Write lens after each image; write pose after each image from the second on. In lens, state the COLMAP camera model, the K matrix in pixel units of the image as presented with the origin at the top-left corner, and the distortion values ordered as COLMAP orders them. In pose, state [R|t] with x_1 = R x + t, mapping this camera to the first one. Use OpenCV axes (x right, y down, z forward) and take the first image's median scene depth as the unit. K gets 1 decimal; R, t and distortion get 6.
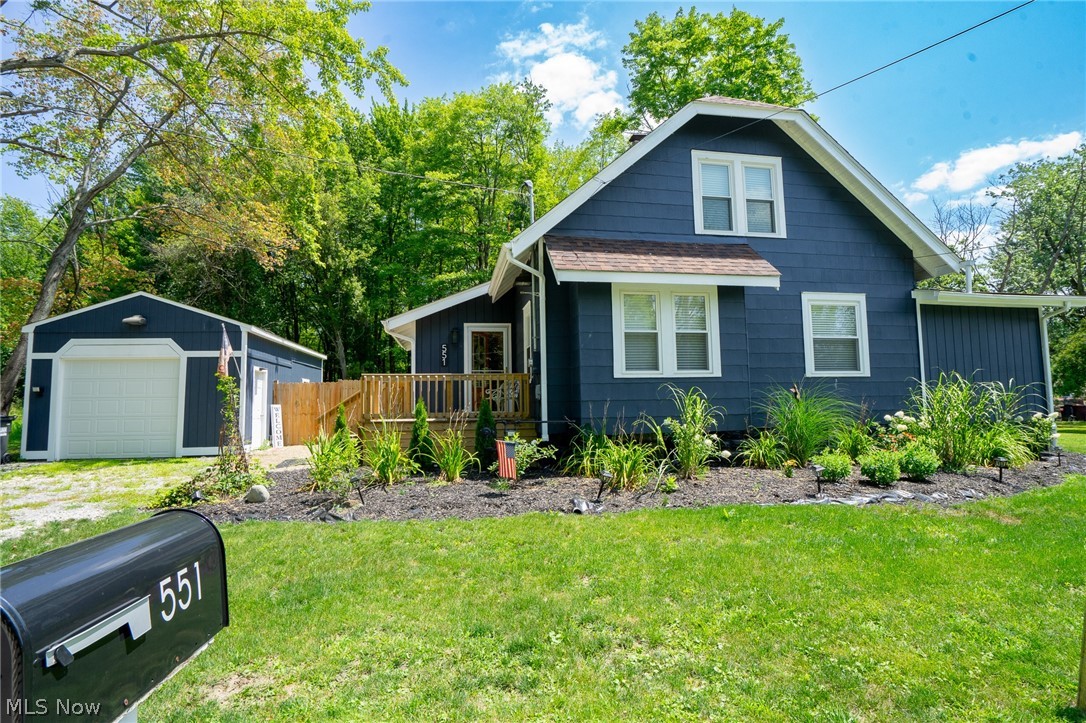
lens RADIAL K [[565.3, 0, 492.9], [0, 565.3, 372.6], [0, 0, 1]] dist [-0.064499, 0.026204]
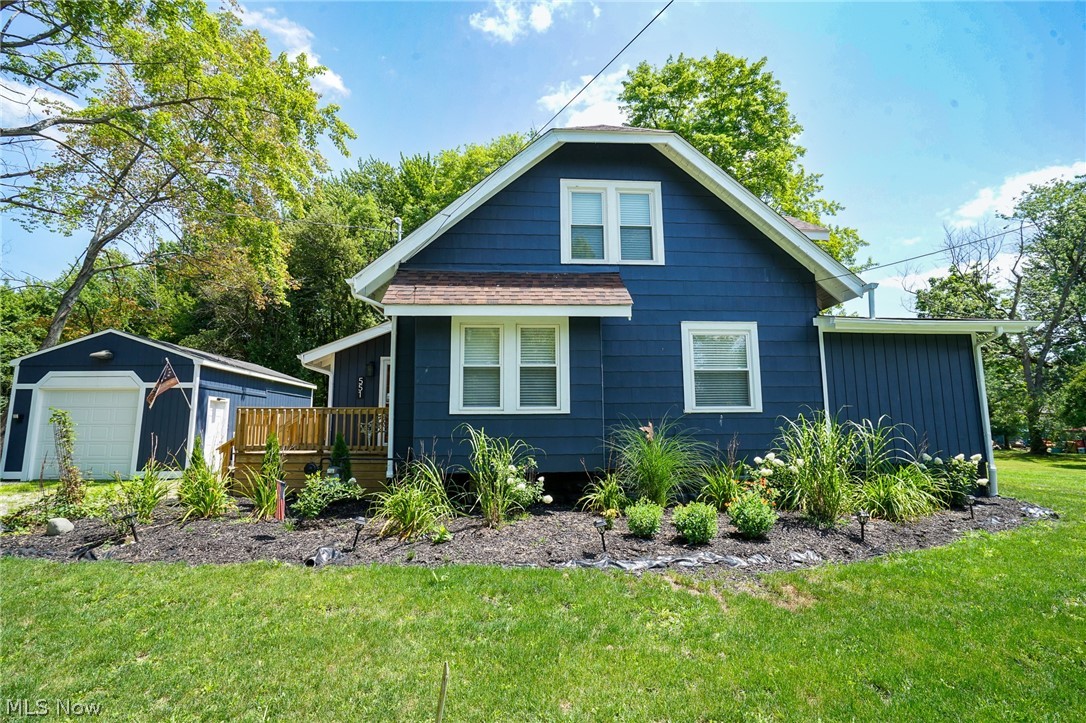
lens RADIAL K [[508.7, 0, 537.4], [0, 508.7, 361.1], [0, 0, 1]] dist [-0.061993, 0.025864]
pose [[0.994233, -0.005002, -0.107122, 0.400675], [-0.002288, 0.997695, -0.067815, -0.019640], [0.107214, 0.067669, 0.991930, 0.130382]]
